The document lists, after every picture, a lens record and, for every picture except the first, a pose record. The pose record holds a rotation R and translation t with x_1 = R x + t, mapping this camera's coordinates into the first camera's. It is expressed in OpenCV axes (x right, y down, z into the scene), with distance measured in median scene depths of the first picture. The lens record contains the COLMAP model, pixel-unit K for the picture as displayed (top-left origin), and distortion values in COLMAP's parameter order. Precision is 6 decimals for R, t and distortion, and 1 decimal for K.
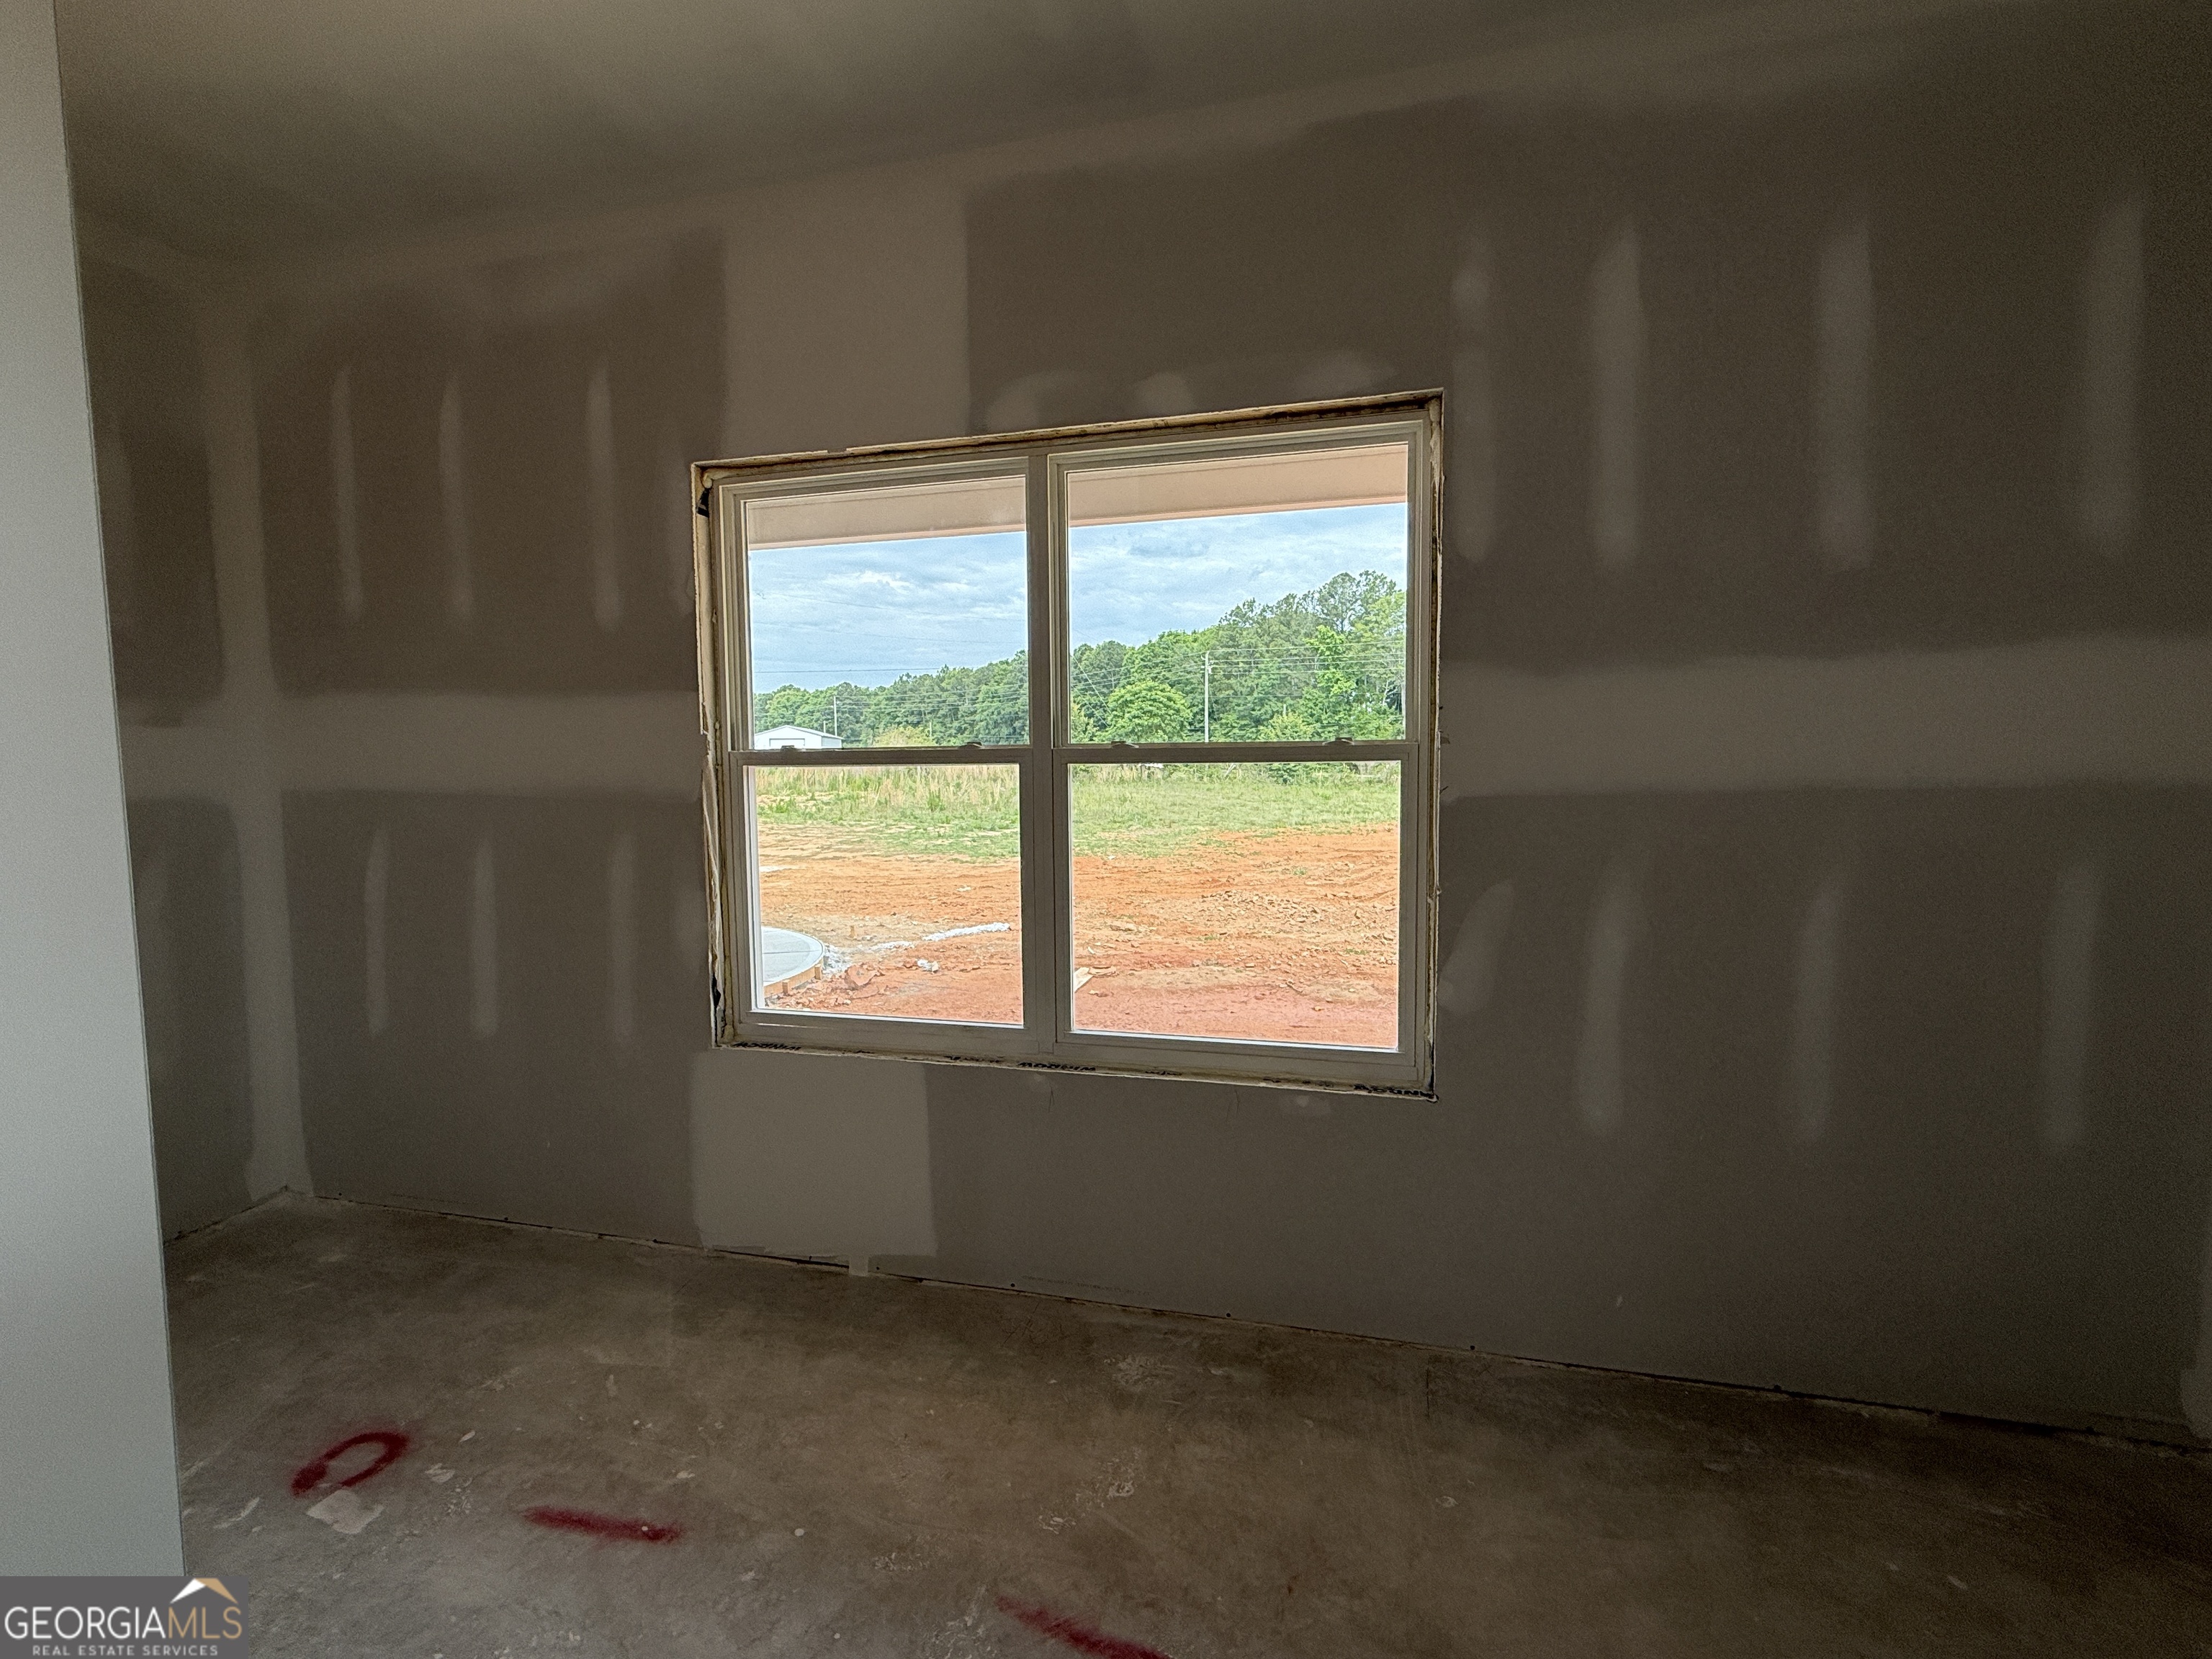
lens RADIAL K [[968.1, 0, 1093.2], [0, 968.1, 824.1], [0, 0, 1]] dist [0.010501, 0.000034]
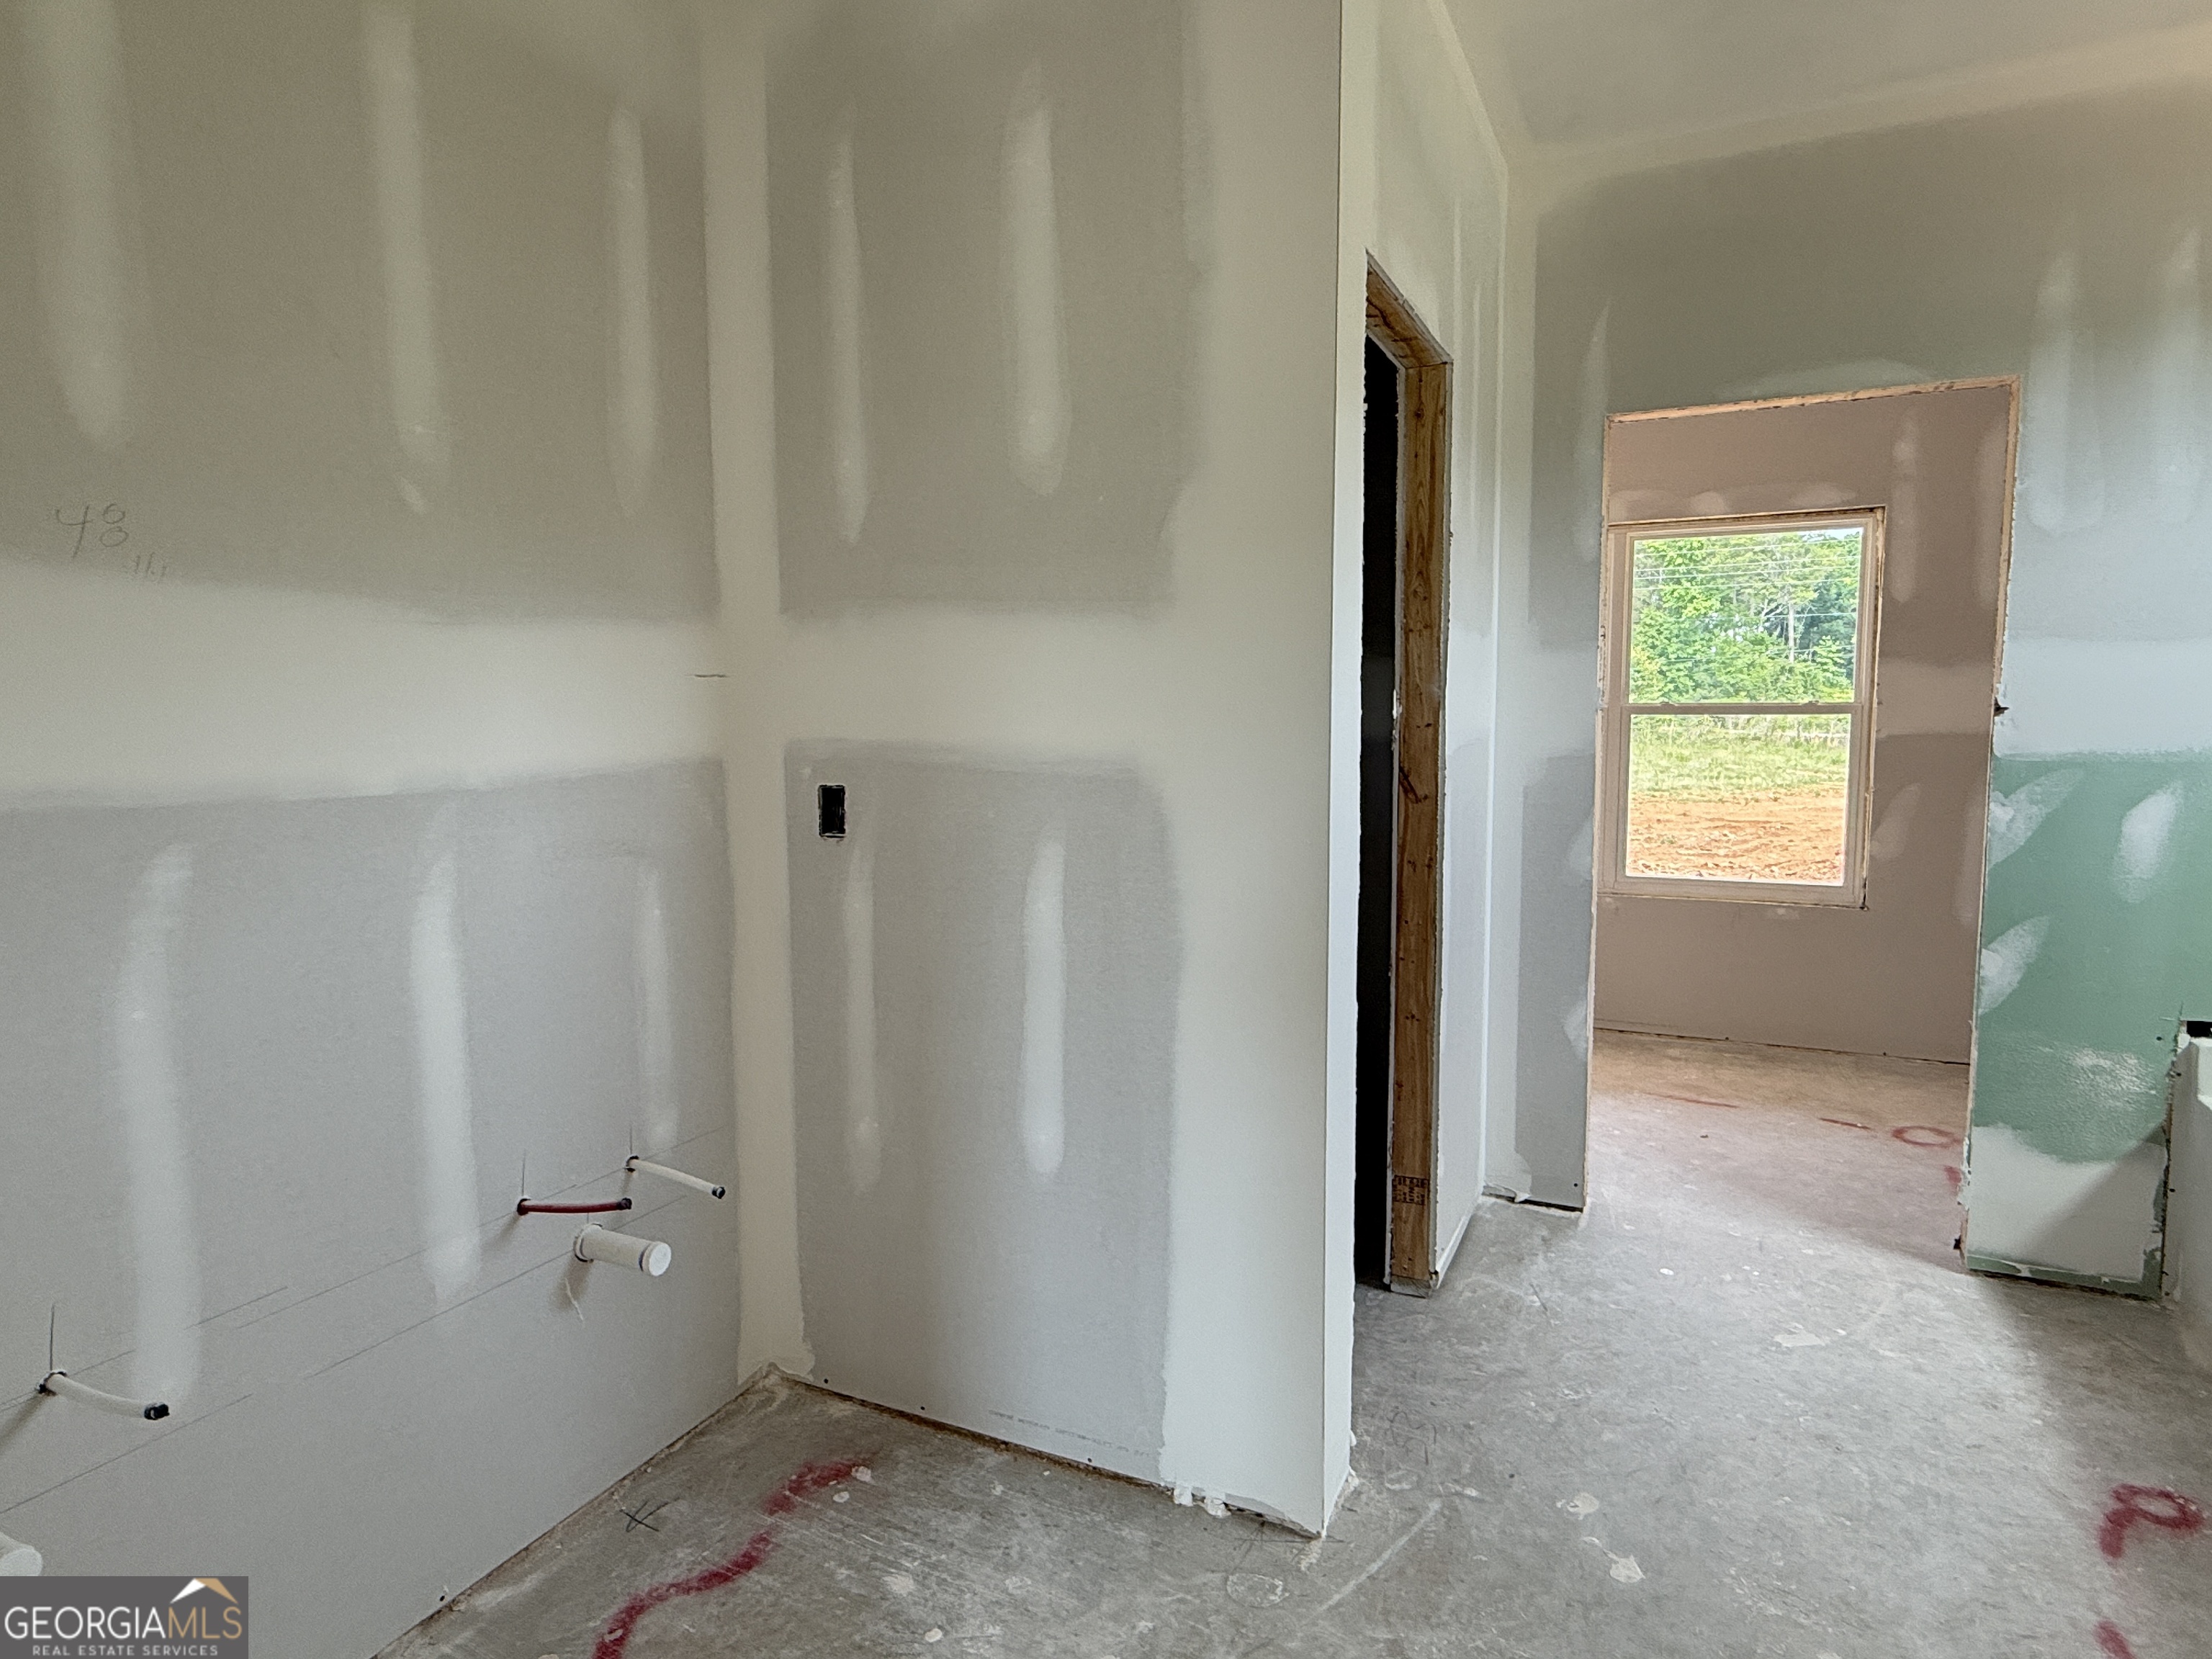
lens RADIAL K [[1255.4, 0, 1090.2], [0, 1255.4, 822.0], [0, 0, 1]] dist [0.001018, 0.000164]
pose [[0.980845, 0.023082, -0.193419, -0.563199], [-0.018103, 0.999459, 0.027471, 0.087270], [0.193948, -0.023443, 0.980732, -1.430801]]
